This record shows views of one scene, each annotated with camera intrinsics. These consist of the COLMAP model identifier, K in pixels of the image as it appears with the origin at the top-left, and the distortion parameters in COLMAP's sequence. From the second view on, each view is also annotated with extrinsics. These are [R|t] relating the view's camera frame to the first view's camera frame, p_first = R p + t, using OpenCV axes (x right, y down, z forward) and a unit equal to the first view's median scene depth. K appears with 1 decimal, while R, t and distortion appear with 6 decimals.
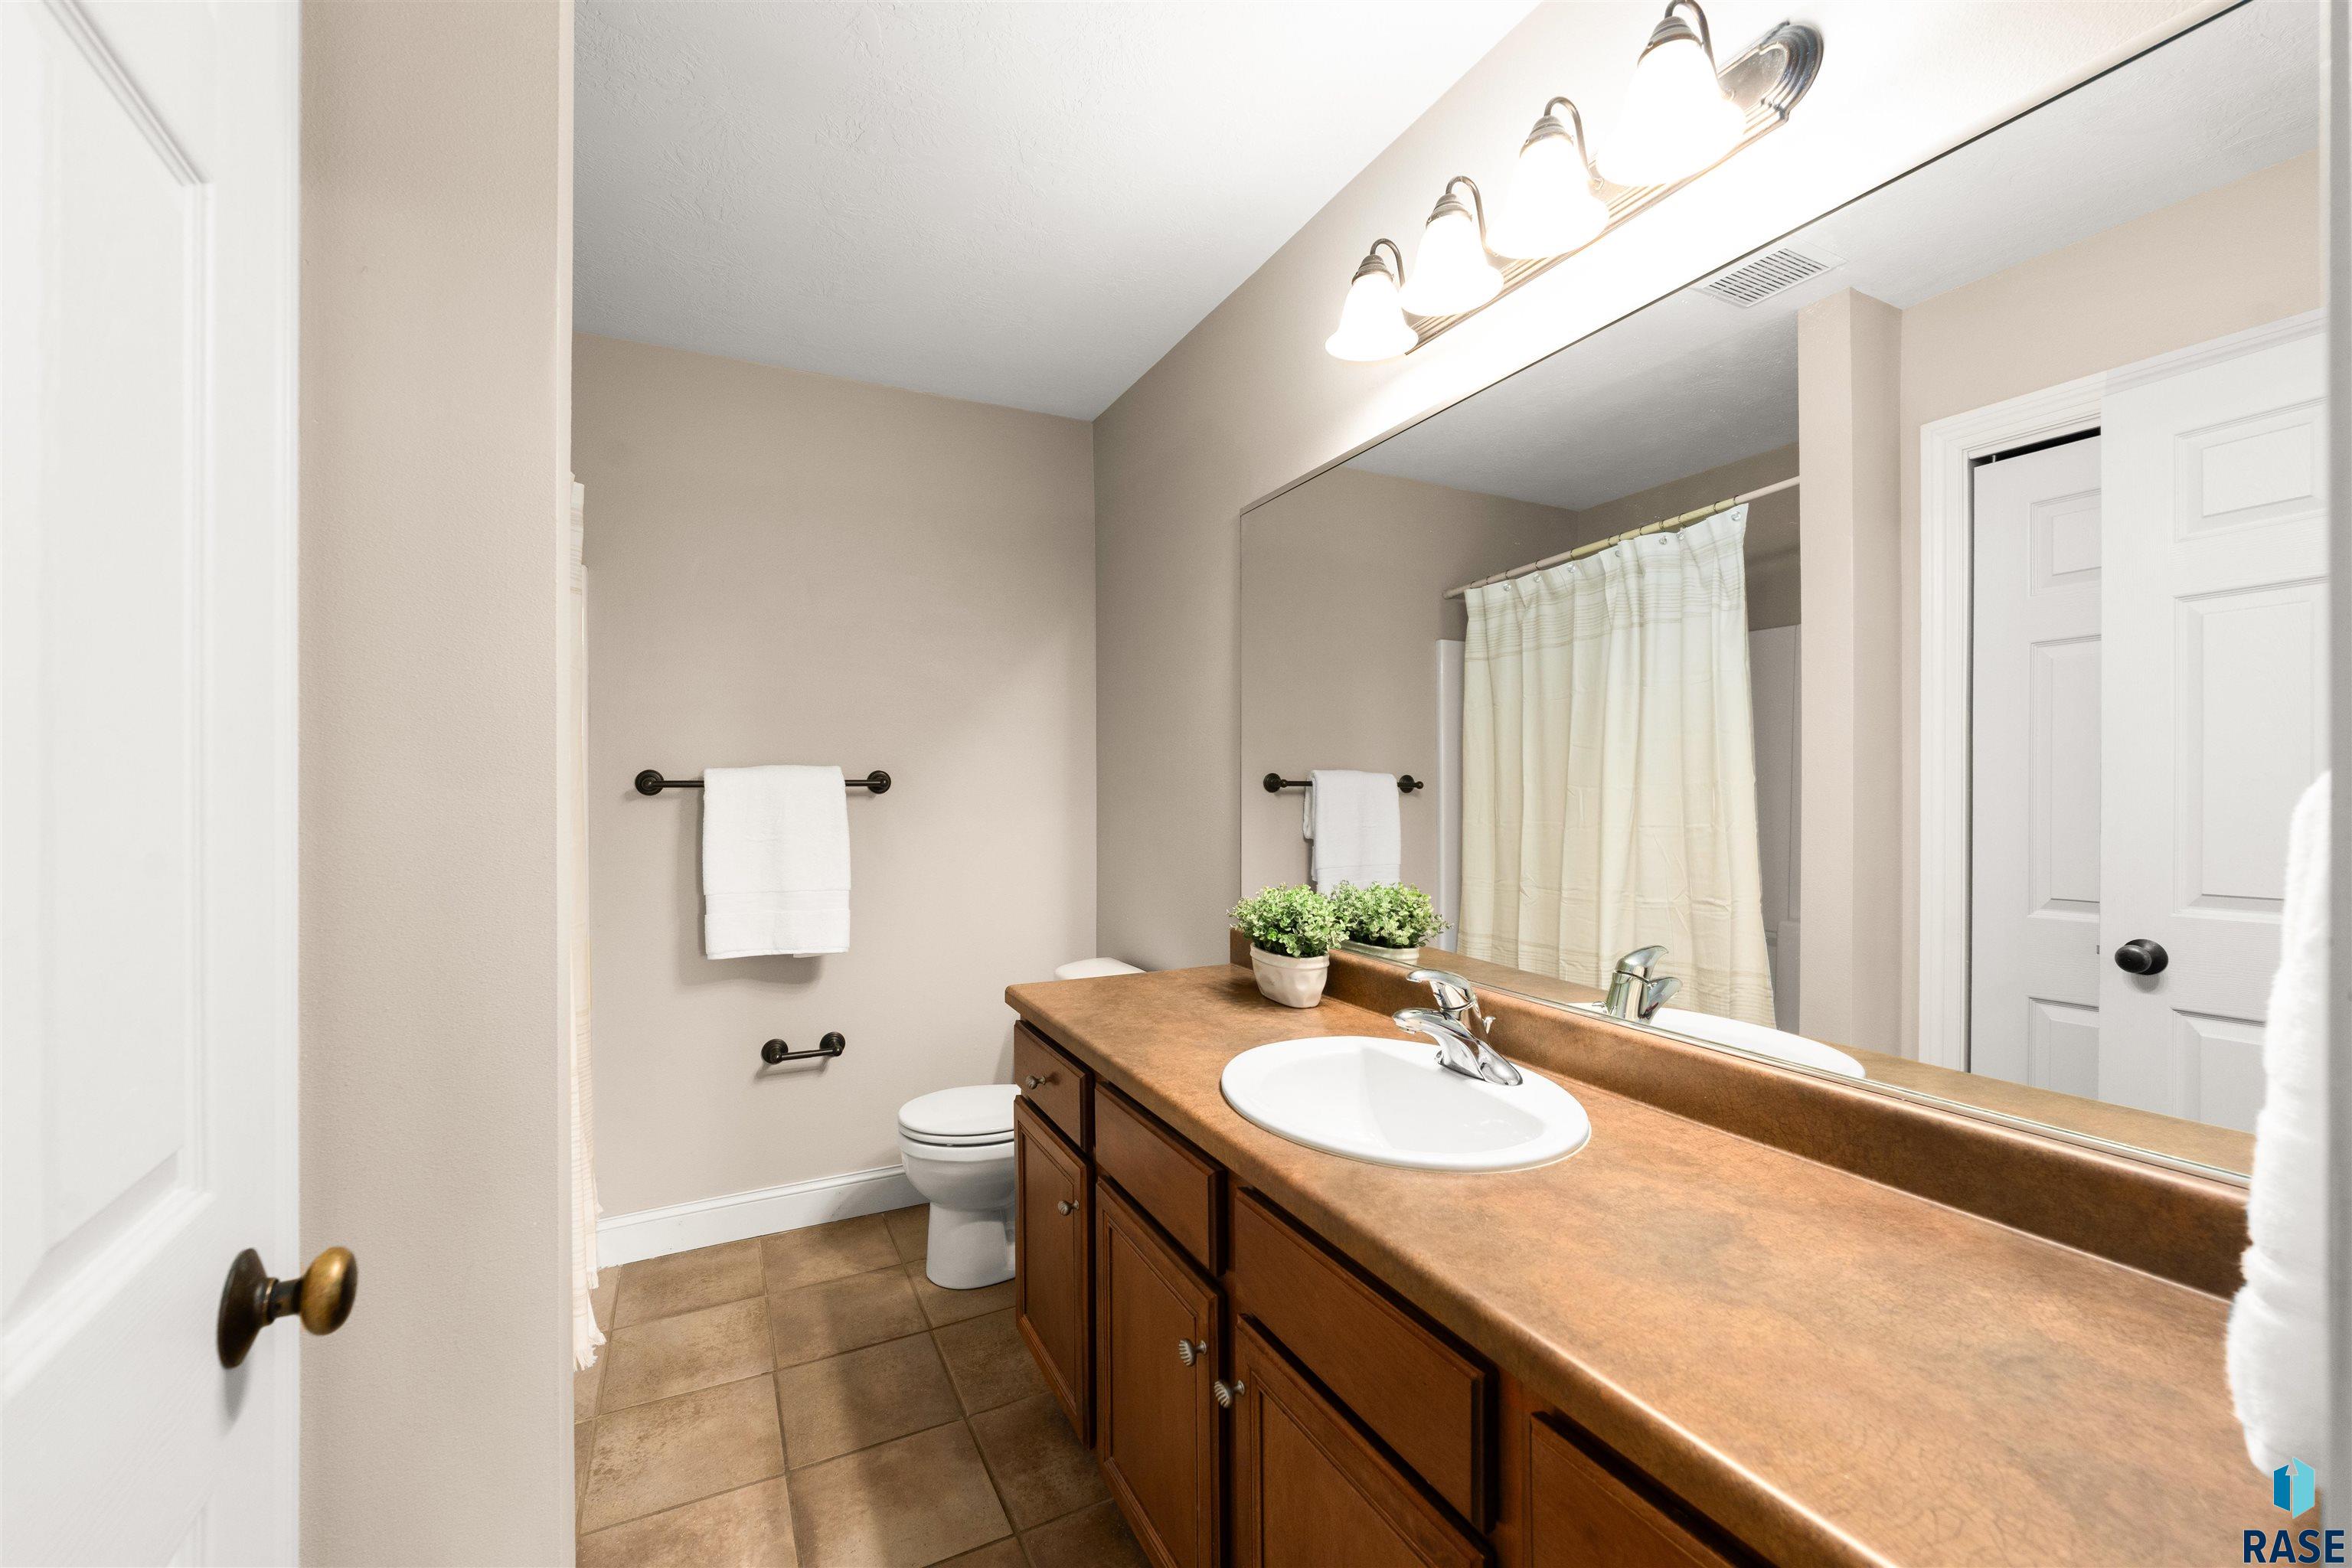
lens RADIAL K [[954.8, 0, 1178.3], [0, 954.8, 790.8], [0, 0, 1]] dist [0.002273, -0.001912]
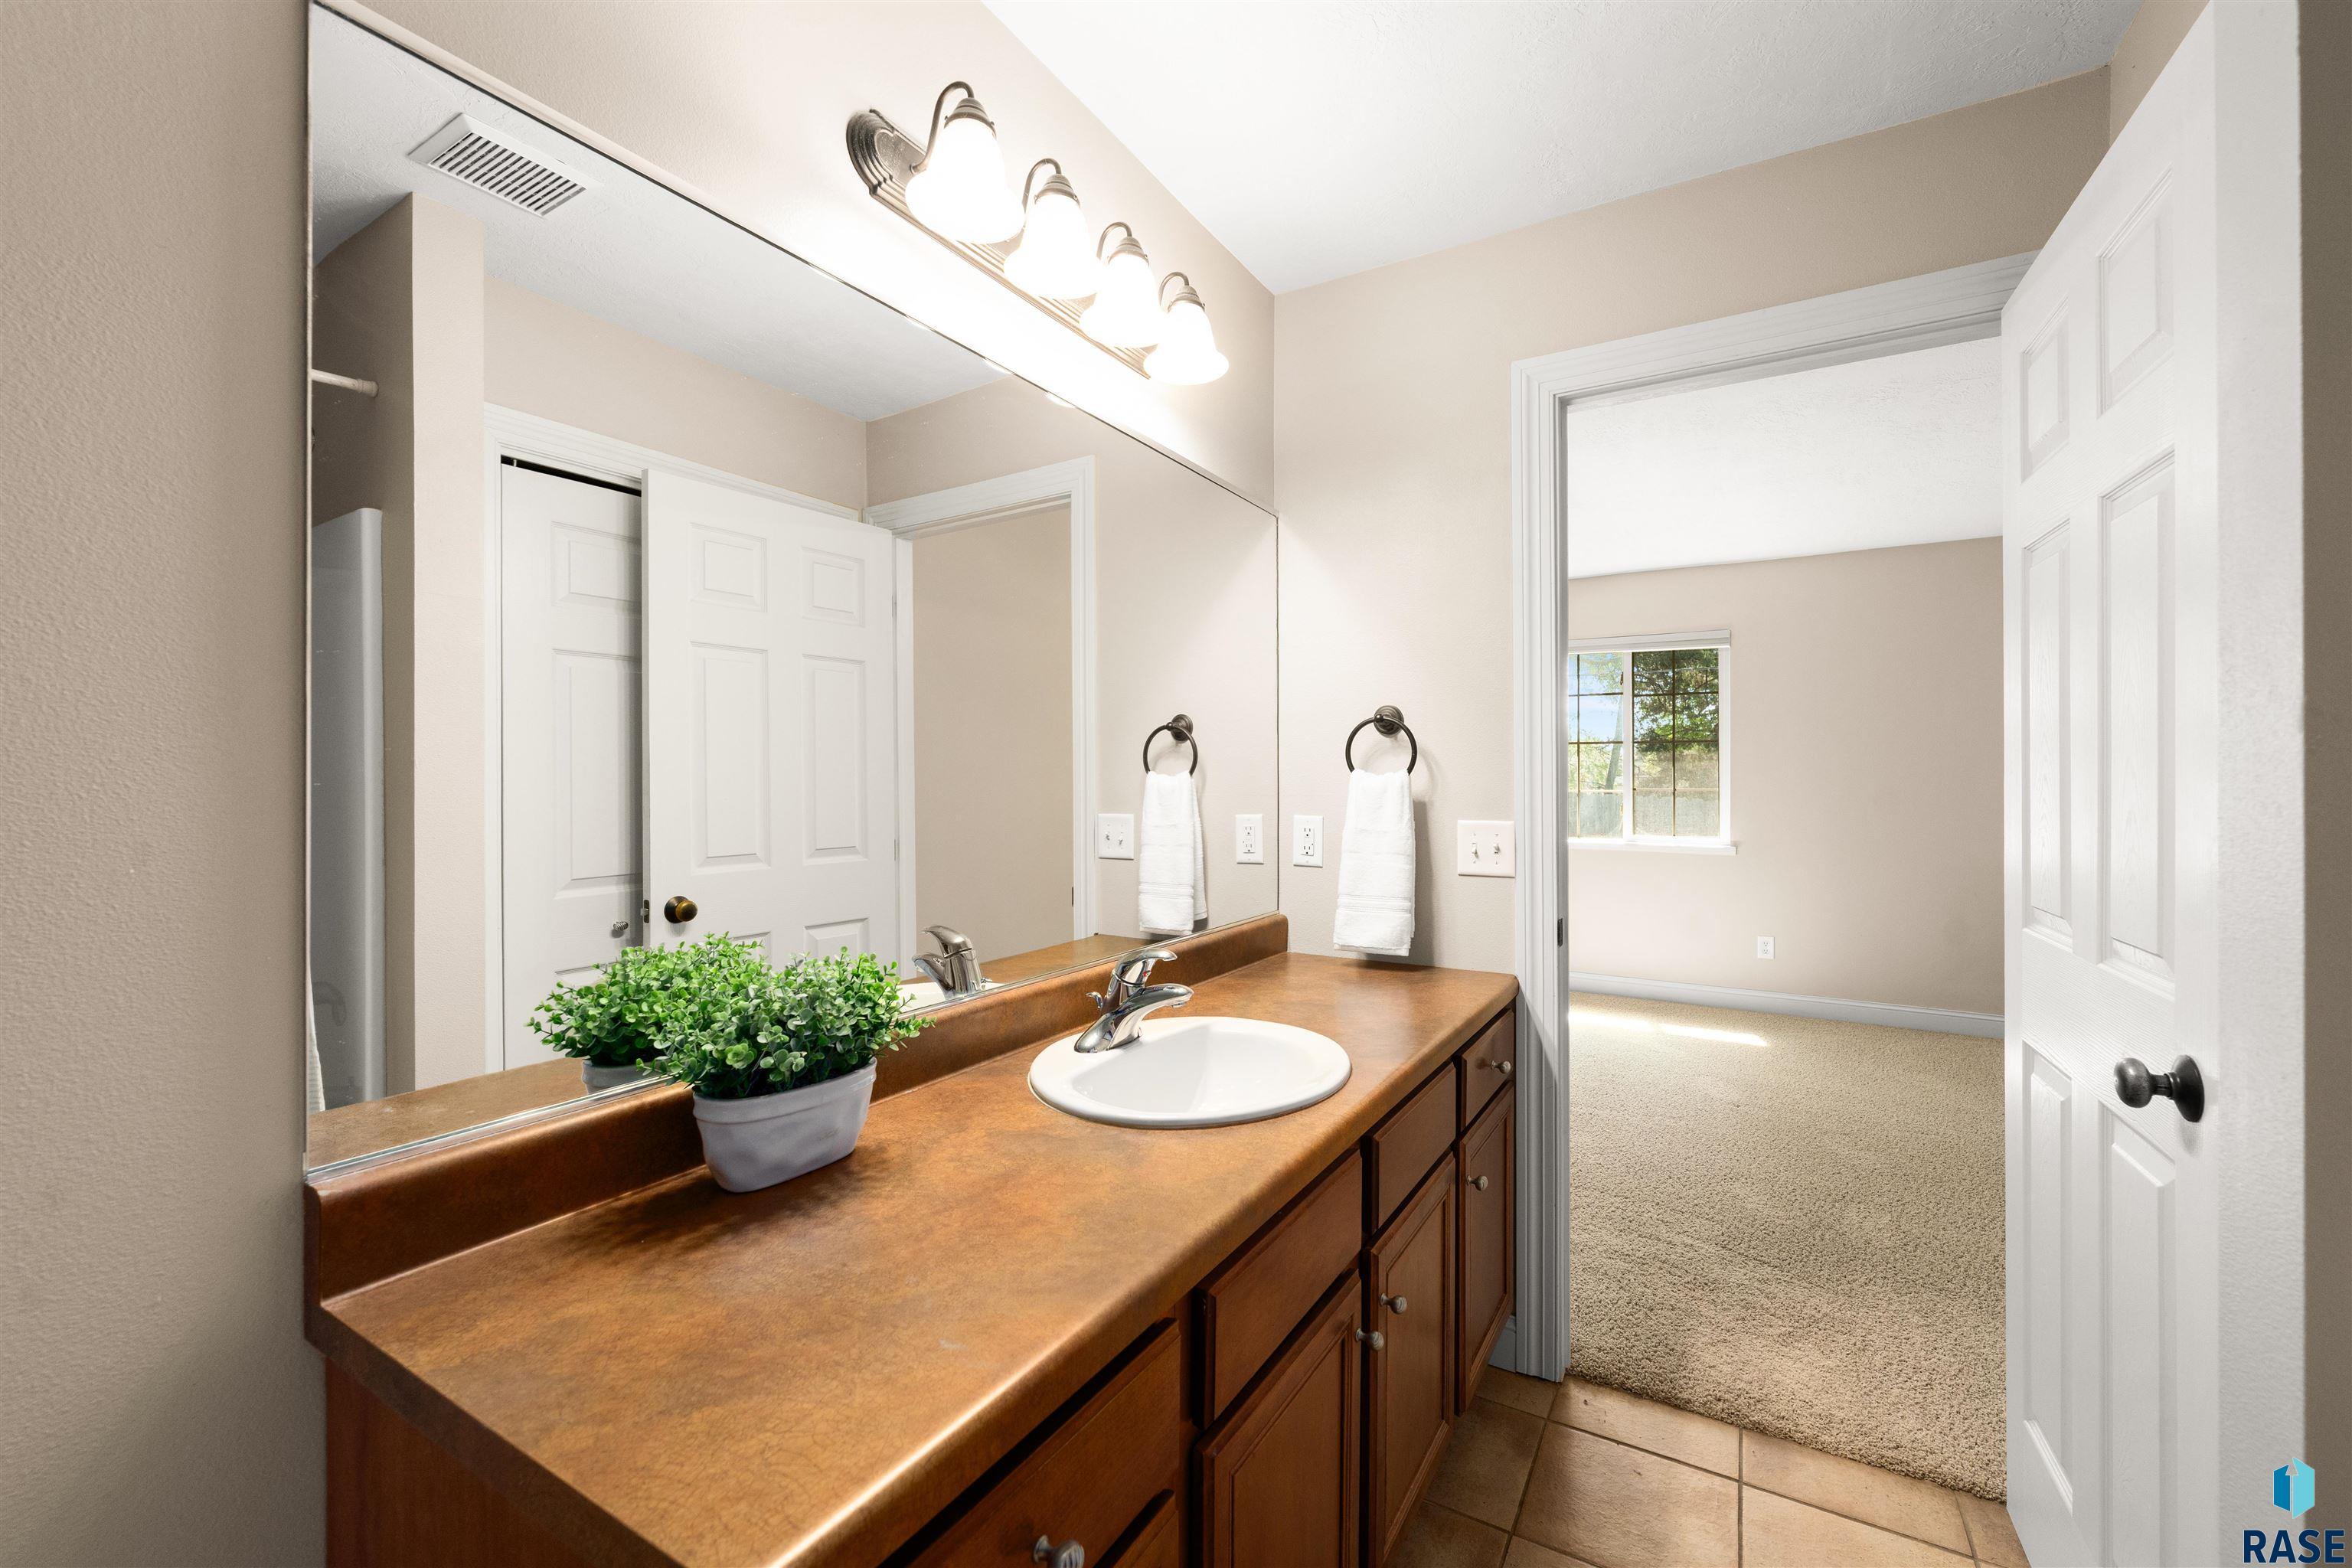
lens RADIAL K [[954.8, 0, 1181.2], [0, 954.8, 779.4], [0, 0, 1]] dist [0.002273, -0.001912]
pose [[-0.536029, 0.002988, 0.844195, -0.526355], [0.002816, 0.999995, -0.001751, -0.002187], [-0.844195, 0.001439, -0.536034, 1.232084]]
